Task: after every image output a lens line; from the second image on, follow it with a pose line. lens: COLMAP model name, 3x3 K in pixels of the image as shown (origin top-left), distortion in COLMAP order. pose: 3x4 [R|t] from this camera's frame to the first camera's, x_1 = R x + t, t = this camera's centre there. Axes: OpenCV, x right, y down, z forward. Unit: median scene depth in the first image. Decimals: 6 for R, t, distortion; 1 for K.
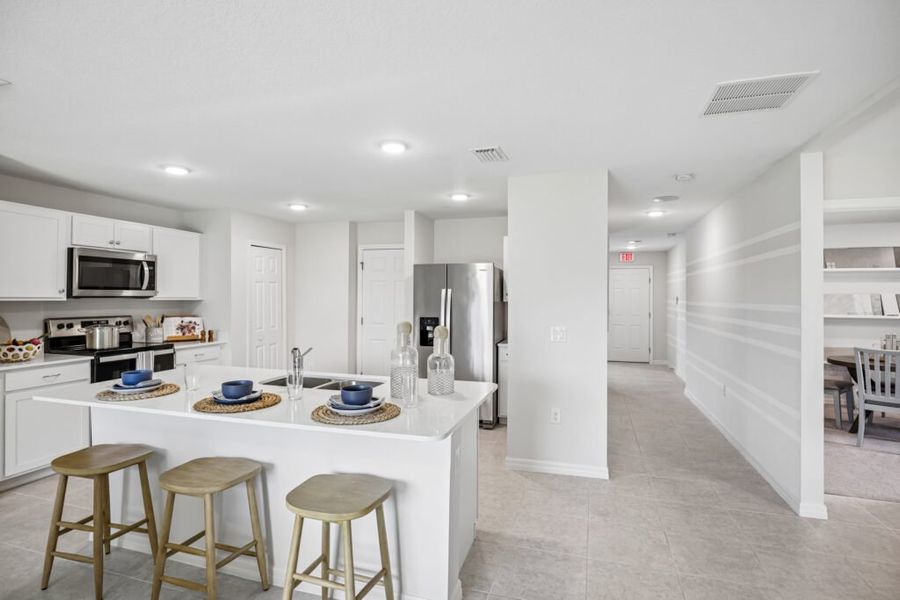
lens RADIAL K [[456.7, 0, 450.0], [0, 456.7, 300.0], [0, 0, 1]] dist [-0.029539, 0.000268]
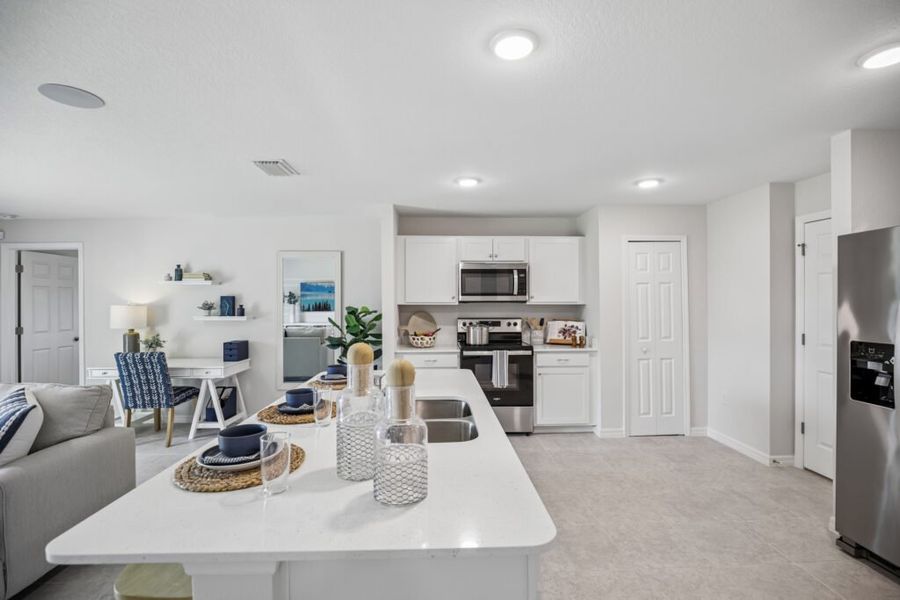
lens RADIAL K [[415.7, 0, 447.0], [0, 415.7, 299.1], [0, 0, 1]] dist [-0.014876, -0.000234]
pose [[0.327935, -0.008591, -0.944661, 0.231959], [-0.001980, 0.999950, -0.009781, -0.002359], [0.944698, 0.005078, 0.327902, 0.491581]]
